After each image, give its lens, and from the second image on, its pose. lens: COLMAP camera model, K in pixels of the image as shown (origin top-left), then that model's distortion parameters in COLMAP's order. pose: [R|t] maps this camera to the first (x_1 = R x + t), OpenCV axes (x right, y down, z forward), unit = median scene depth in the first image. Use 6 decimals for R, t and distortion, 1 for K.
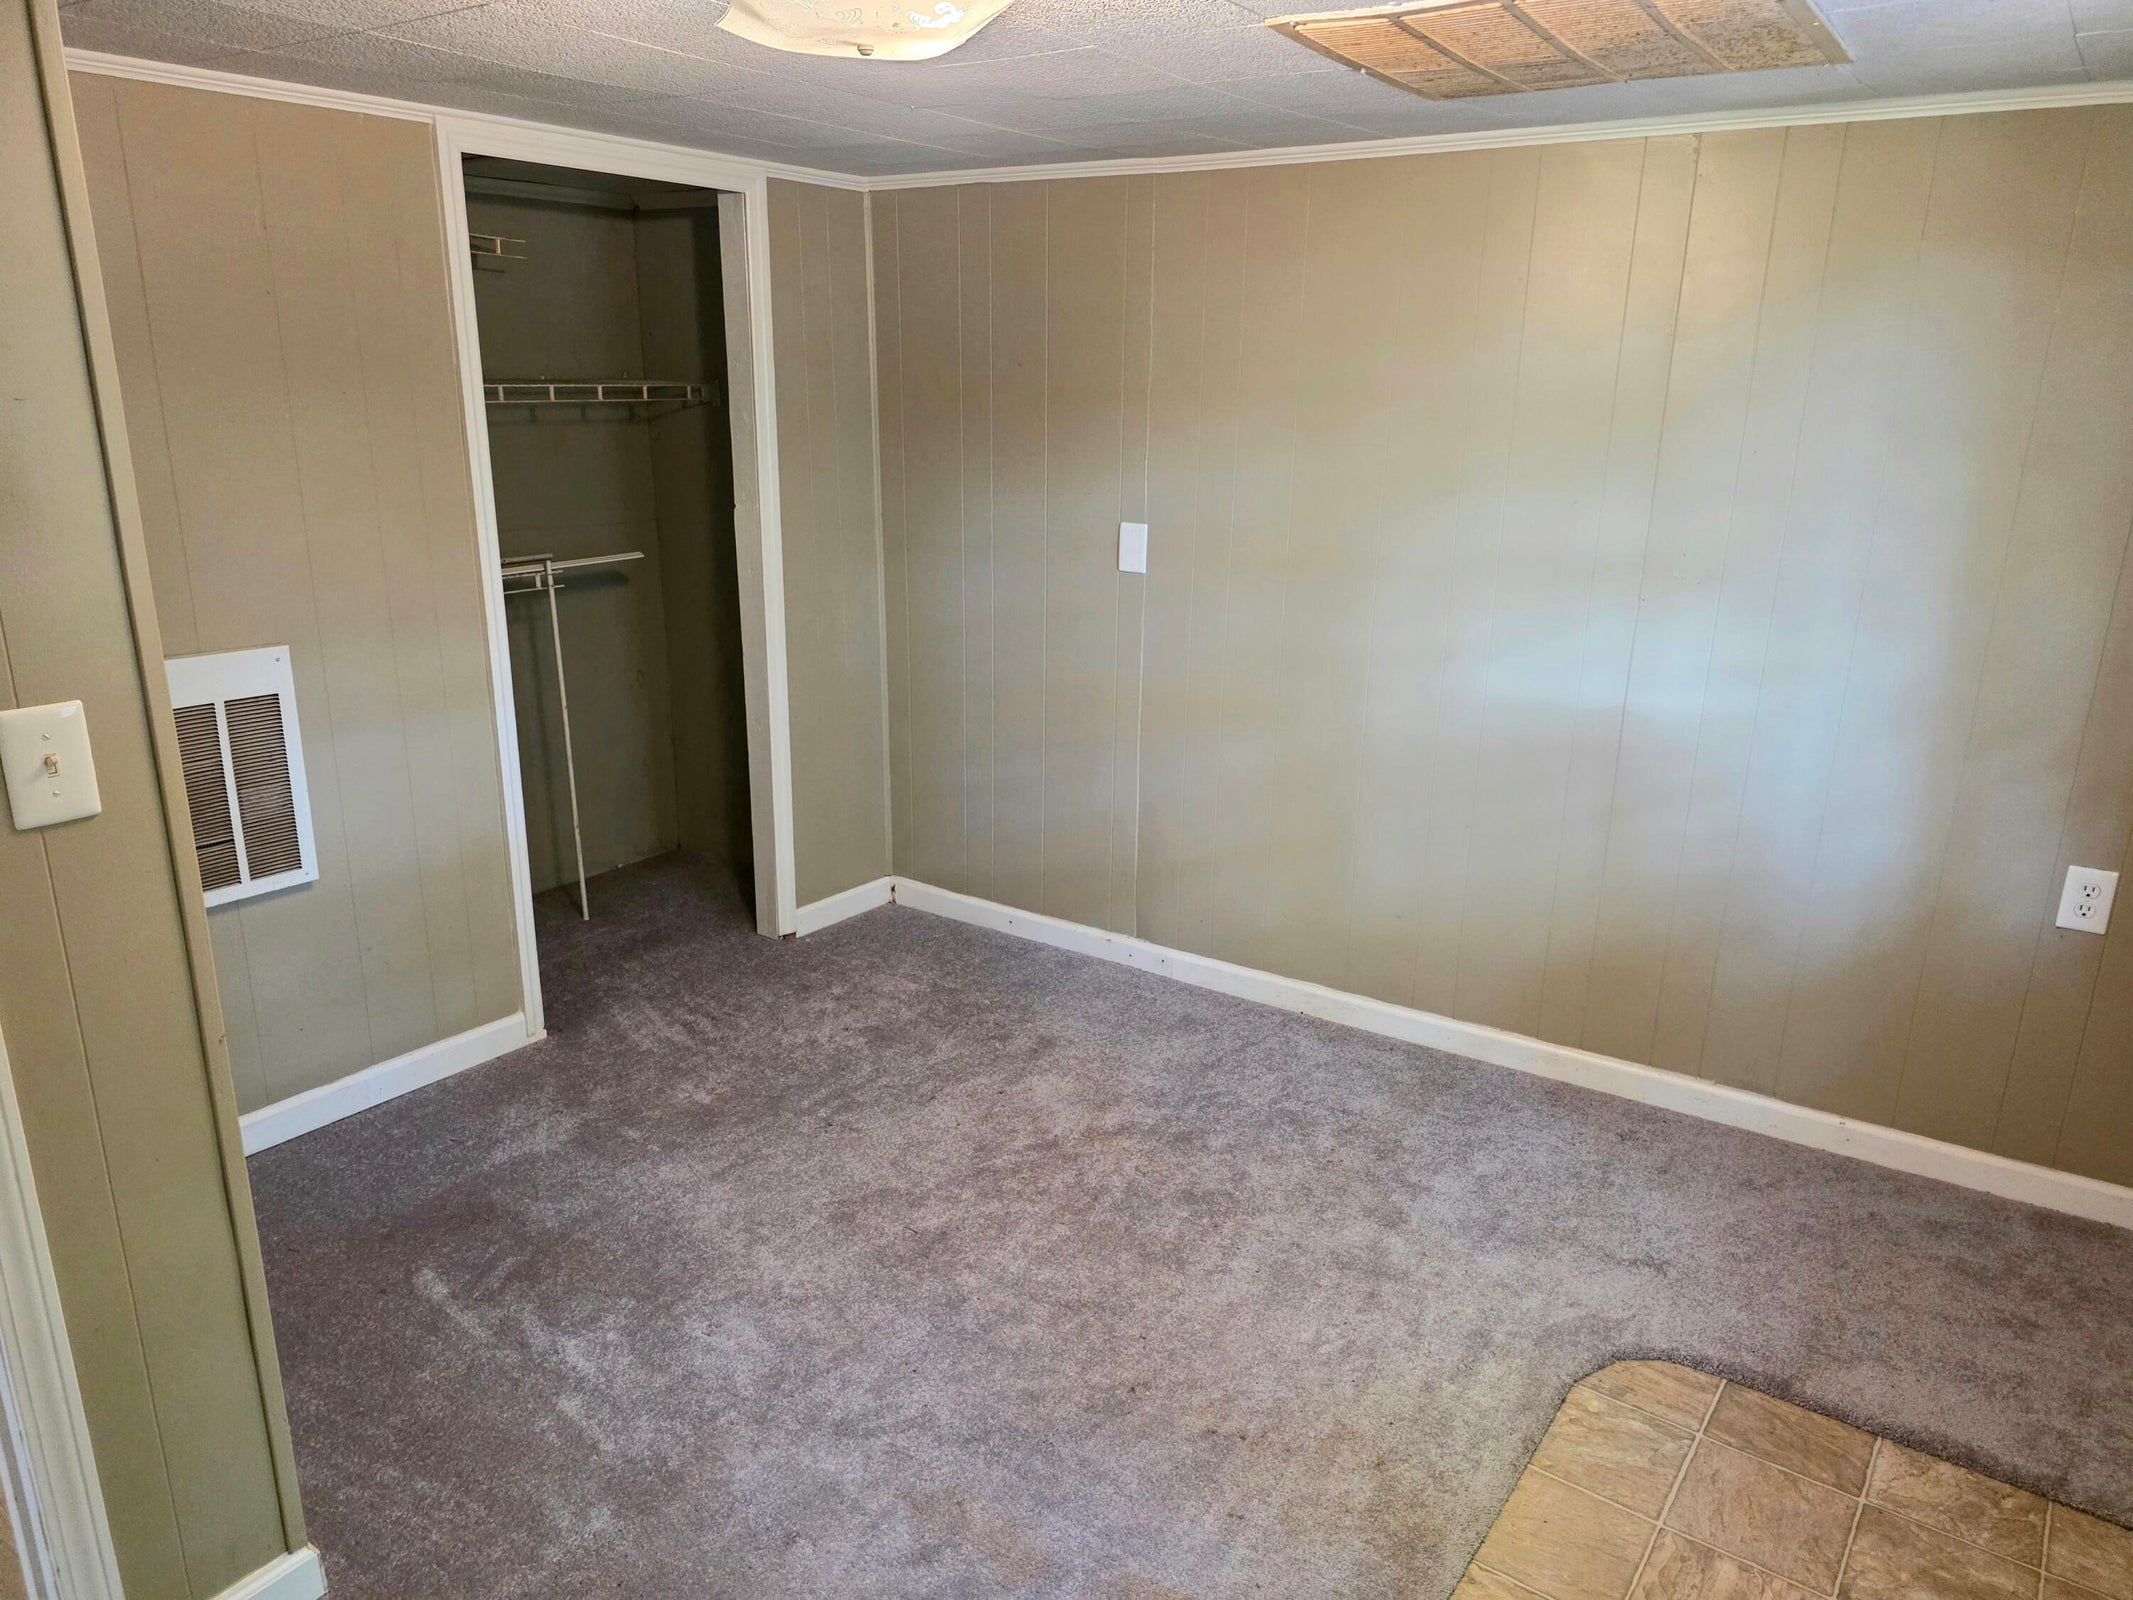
lens RADIAL K [[1422.6, 0, 1066.8], [0, 1422.6, 793.4], [0, 0, 1]] dist [0.052477, -0.049190]
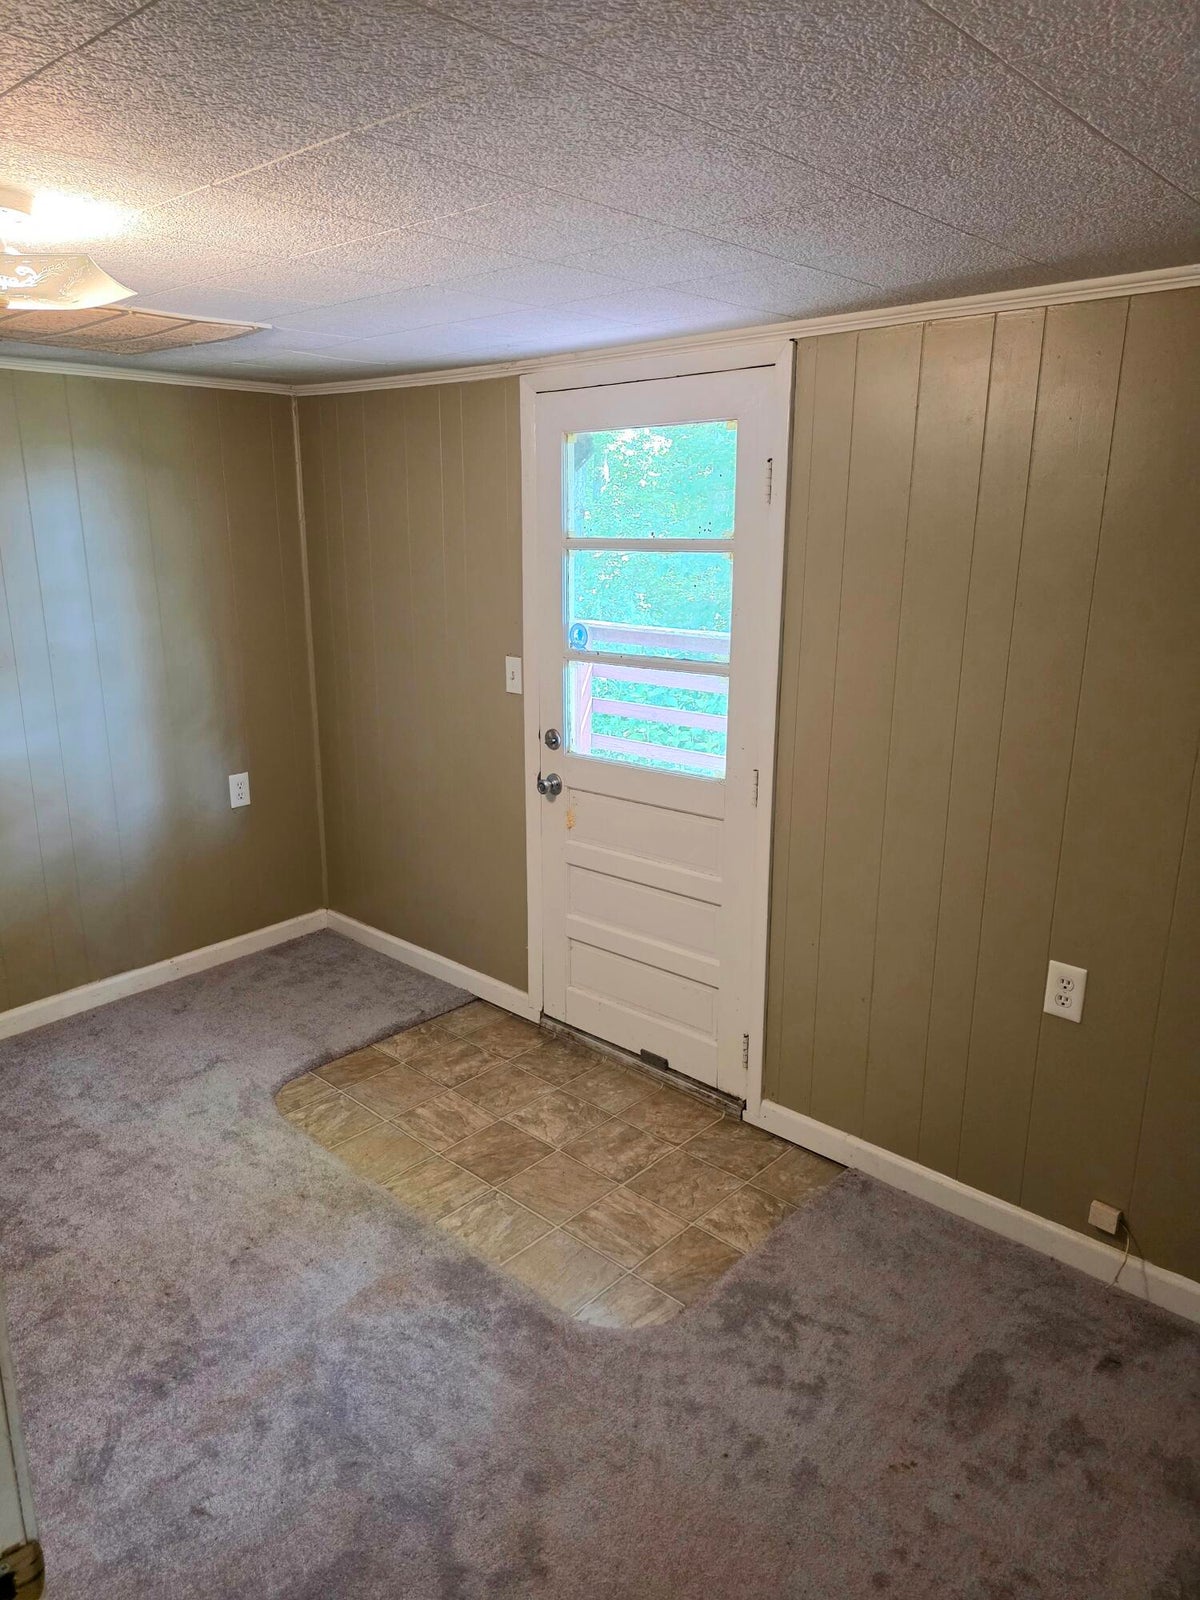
lens RADIAL K [[1067.1, 0, 594.3], [0, 1067.1, 800.4], [0, 0, 1]] dist [0.052477, -0.049190]
pose [[0.130379, -0.271412, 0.953592, -0.714856], [0.271927, 0.934708, 0.228858, -0.133156], [-0.953445, 0.229469, 0.195671, 0.307043]]
